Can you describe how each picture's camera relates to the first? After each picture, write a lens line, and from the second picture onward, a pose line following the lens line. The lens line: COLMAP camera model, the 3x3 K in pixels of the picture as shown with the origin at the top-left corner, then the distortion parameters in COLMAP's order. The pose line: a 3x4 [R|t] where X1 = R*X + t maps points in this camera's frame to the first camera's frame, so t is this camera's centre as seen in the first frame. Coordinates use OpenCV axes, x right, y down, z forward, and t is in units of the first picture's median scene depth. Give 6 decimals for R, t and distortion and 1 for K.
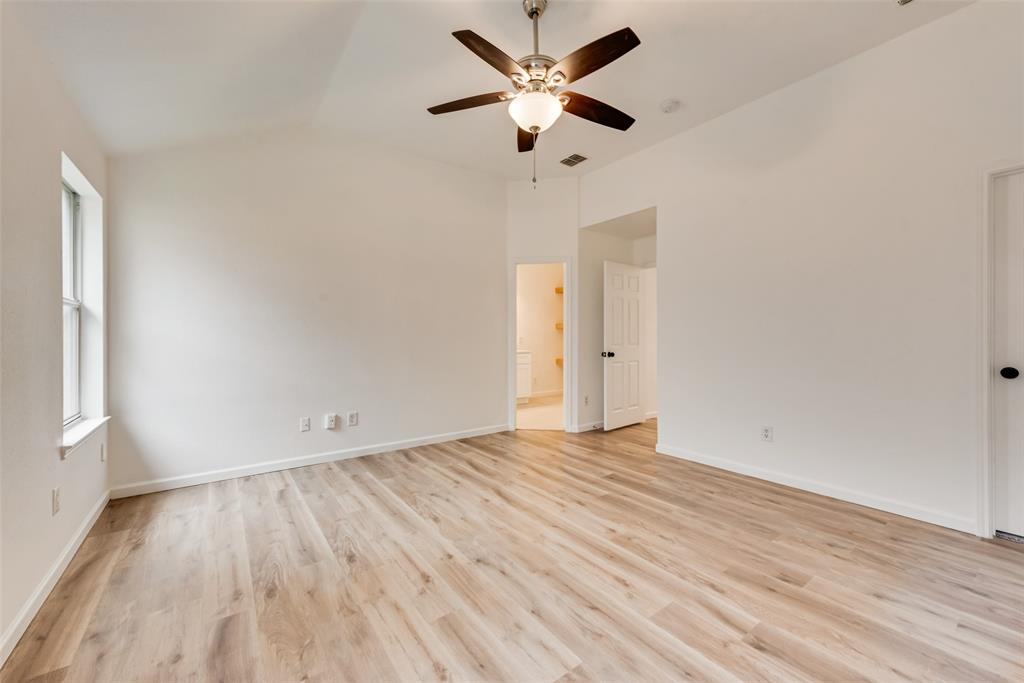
lens RADIAL K [[398.3, 0, 508.6], [0, 398.3, 342.0], [0, 0, 1]] dist [0.013418, -0.004850]
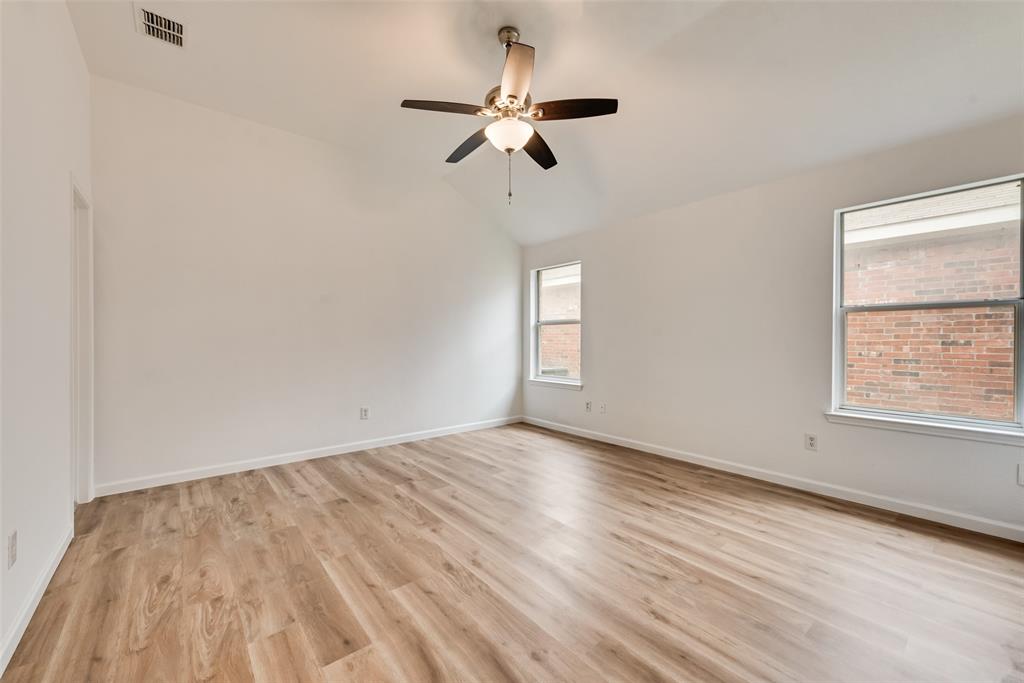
lens RADIAL K [[398.3, 0, 508.6], [0, 398.3, 342.0], [0, 0, 1]] dist [0.013418, -0.004850]
pose [[-0.998064, 0.002972, -0.062118, 0.128747], [0.001705, 0.999790, 0.020441, -0.026335], [0.062165, 0.020296, -0.997859, 1.946346]]
